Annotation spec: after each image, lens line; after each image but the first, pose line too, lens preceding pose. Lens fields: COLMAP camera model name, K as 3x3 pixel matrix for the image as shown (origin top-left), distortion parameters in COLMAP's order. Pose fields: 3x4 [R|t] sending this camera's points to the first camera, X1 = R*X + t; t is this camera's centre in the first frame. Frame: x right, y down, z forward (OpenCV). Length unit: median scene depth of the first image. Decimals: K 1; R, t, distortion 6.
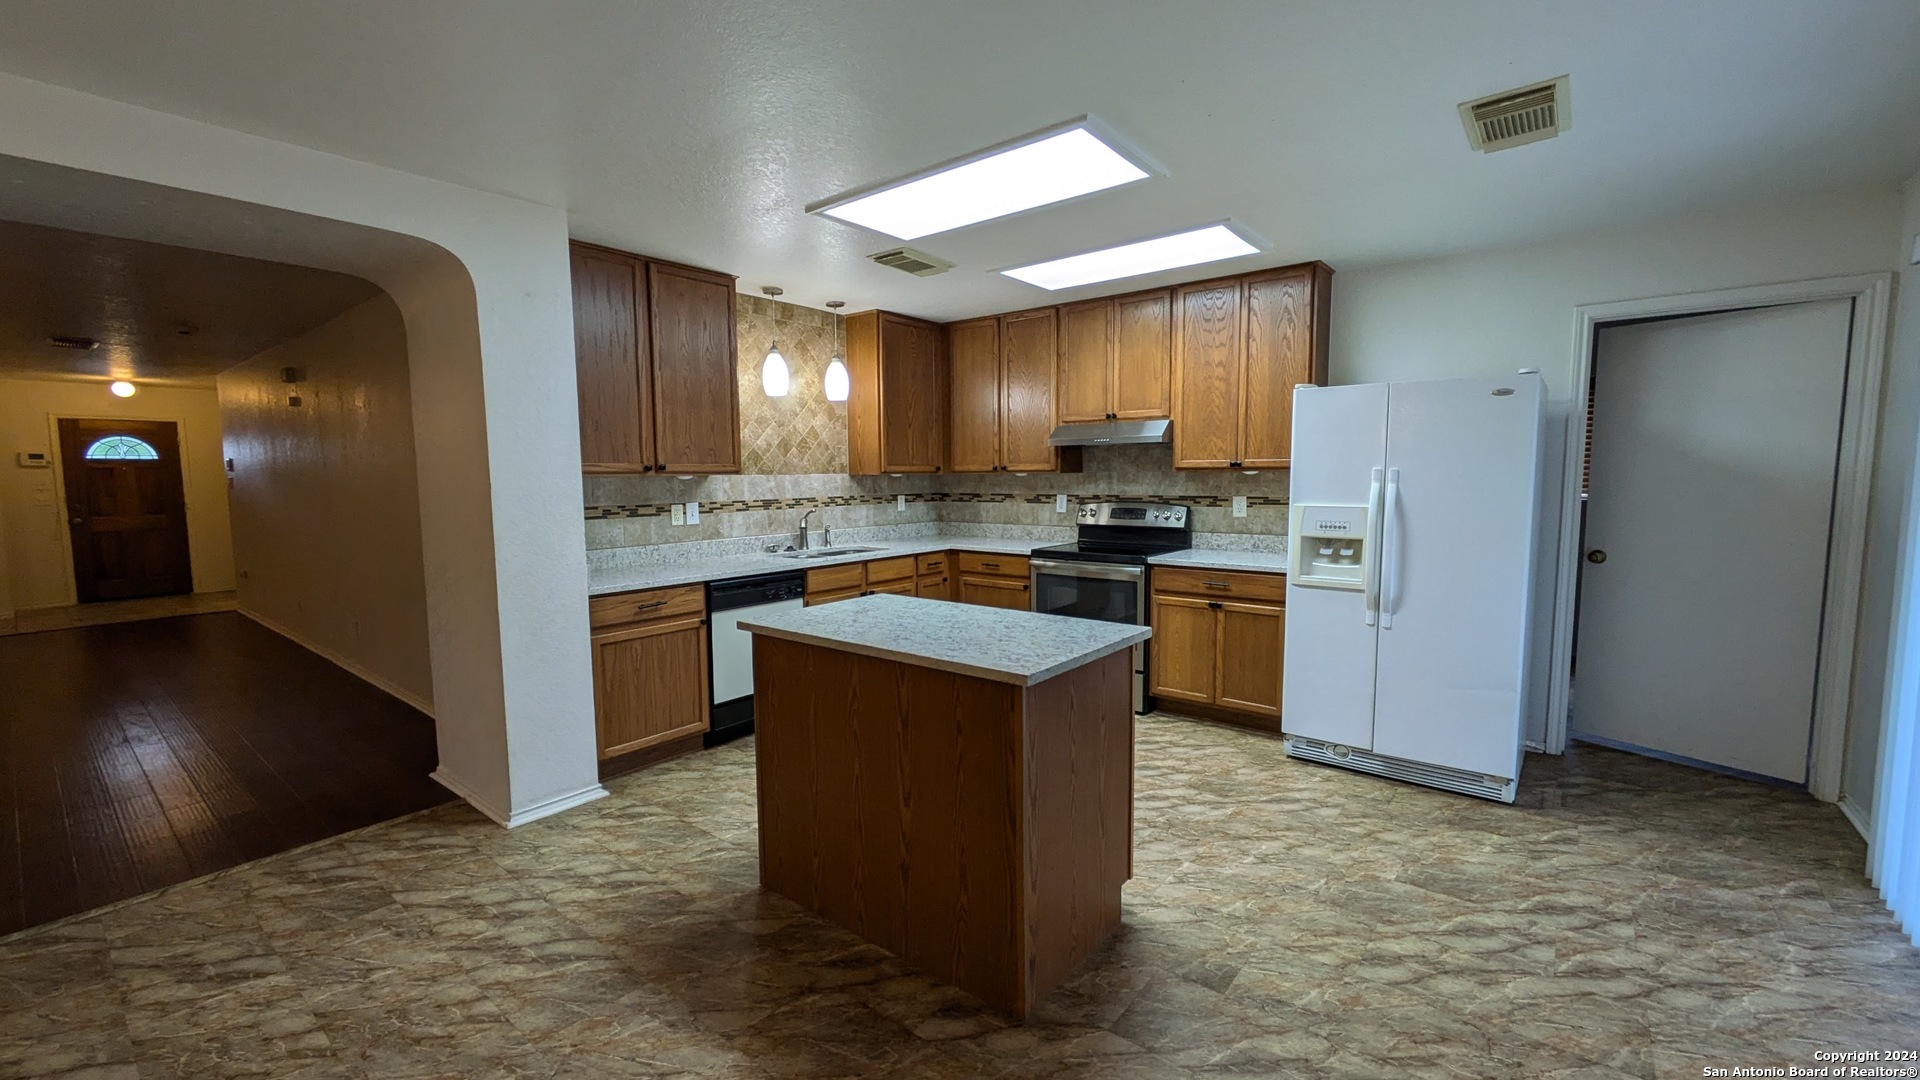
lens RADIAL K [[783.0, 0, 946.3], [0, 783.0, 544.5], [0, 0, 1]] dist [0.000390, 0.002076]
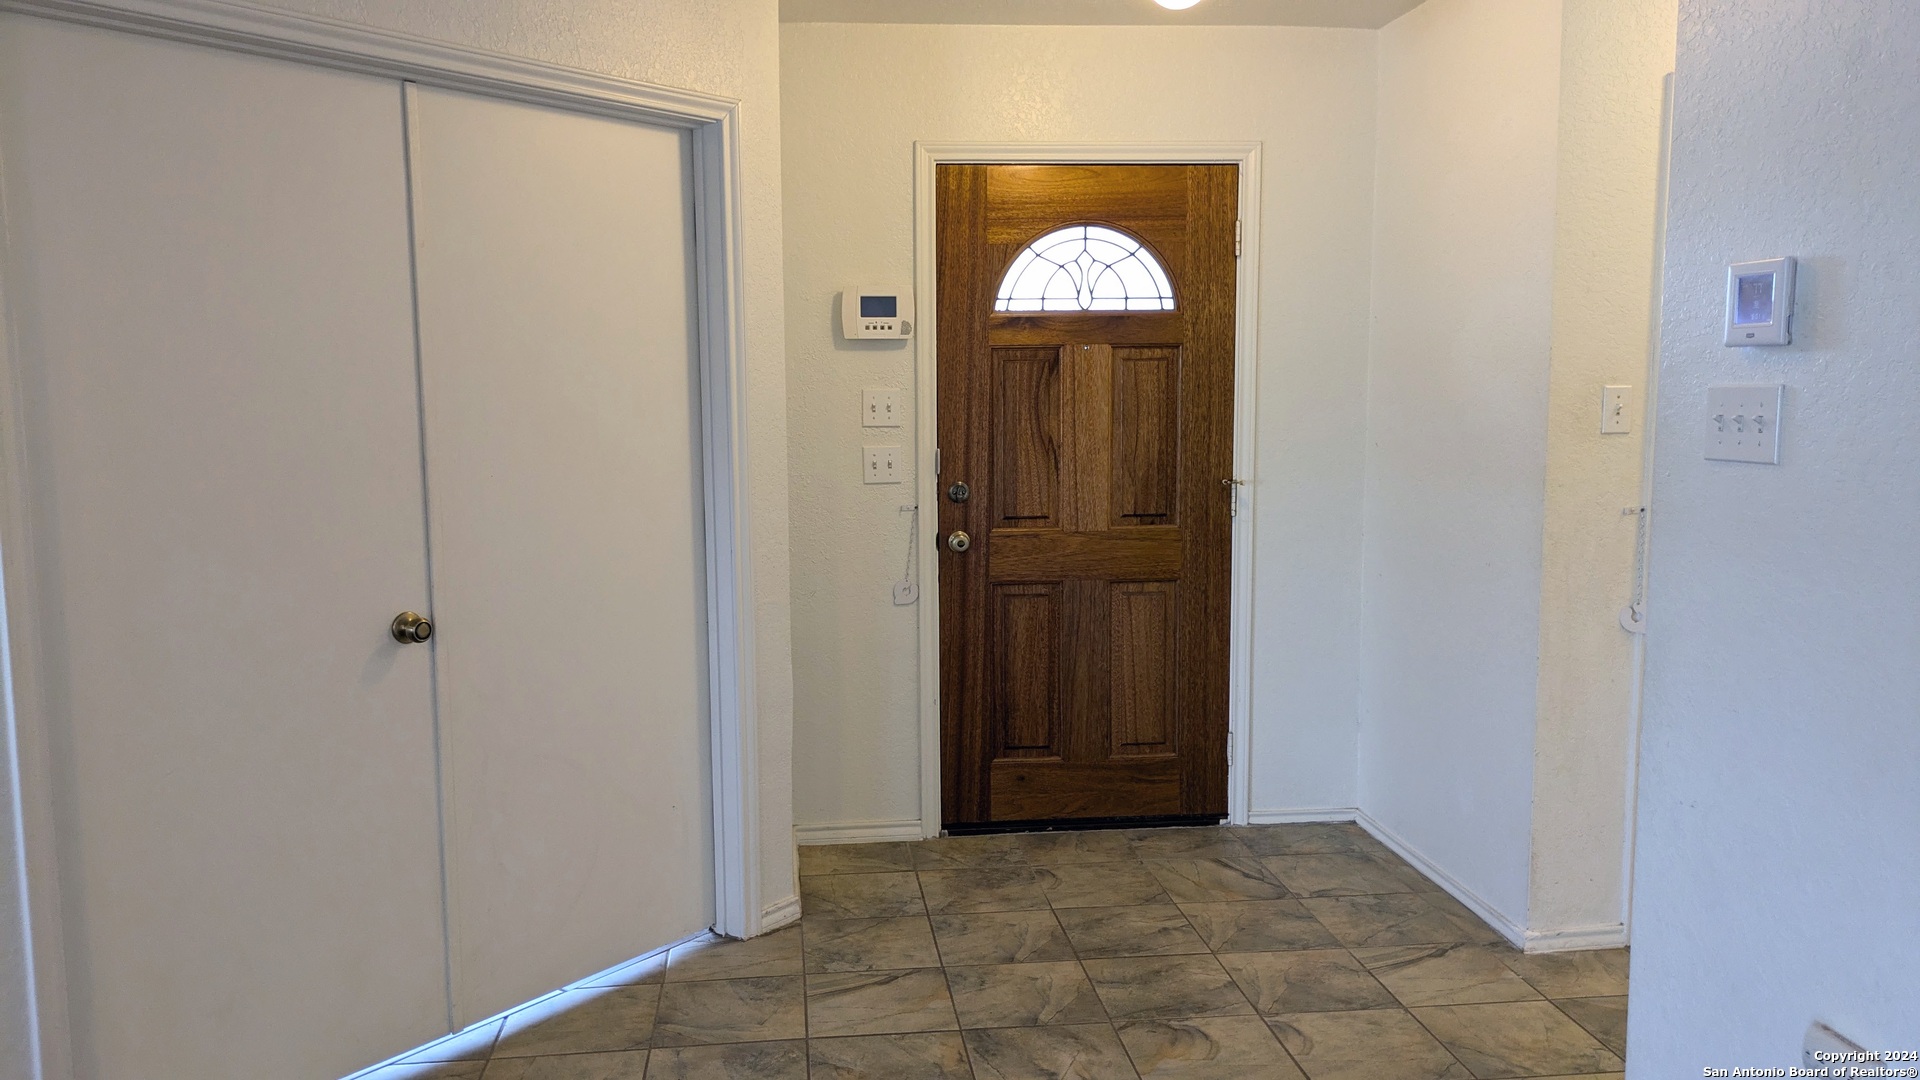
lens RADIAL K [[1419.2, 0, 947.3], [0, 1419.2, 541.2], [0, 0, 1]] dist [0.049253, -0.045212]
pose [[0.724830, 0.088911, -0.683166, -0.771865], [-0.062367, 0.996034, 0.063459, -0.061325], [0.686099, -0.003390, 0.727500, 0.637148]]
